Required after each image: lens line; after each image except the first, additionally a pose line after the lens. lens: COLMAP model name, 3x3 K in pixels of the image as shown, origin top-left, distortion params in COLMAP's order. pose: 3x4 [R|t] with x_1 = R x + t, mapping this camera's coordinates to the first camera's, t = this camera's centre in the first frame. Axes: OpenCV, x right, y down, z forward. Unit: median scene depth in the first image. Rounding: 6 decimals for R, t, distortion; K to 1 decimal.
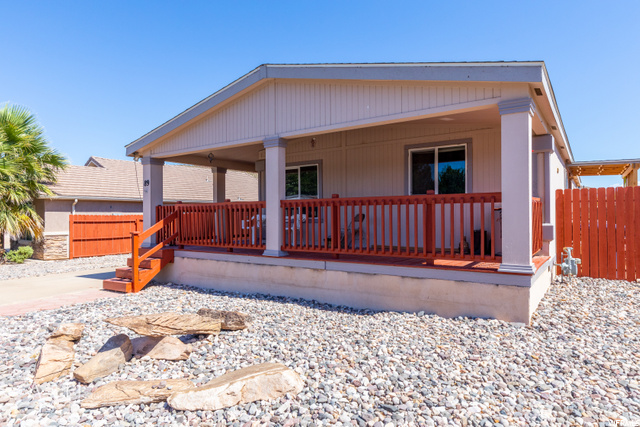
lens RADIAL K [[397.6, 0, 322.3], [0, 397.6, 213.2], [0, 0, 1]] dist [-0.005579, 0.000652]
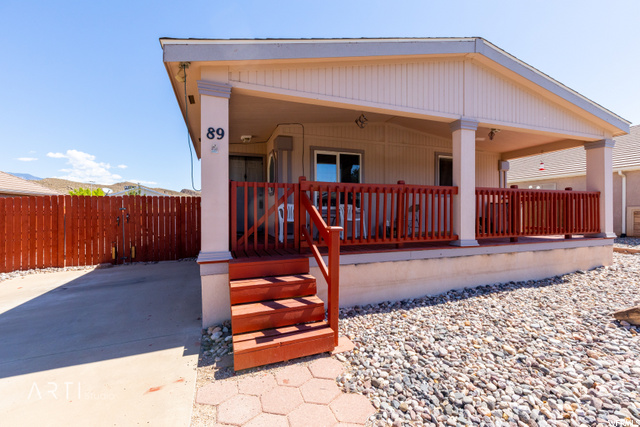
lens RADIAL K [[288.2, 0, 322.9], [0, 288.2, 213.3], [0, 0, 1]] dist [0.000381, -0.000366]
pose [[0.570209, 0.003638, 0.821492, -0.775796], [-0.004928, 0.999987, -0.001008, 0.029398], [-0.821485, -0.003474, 0.570220, 0.790064]]
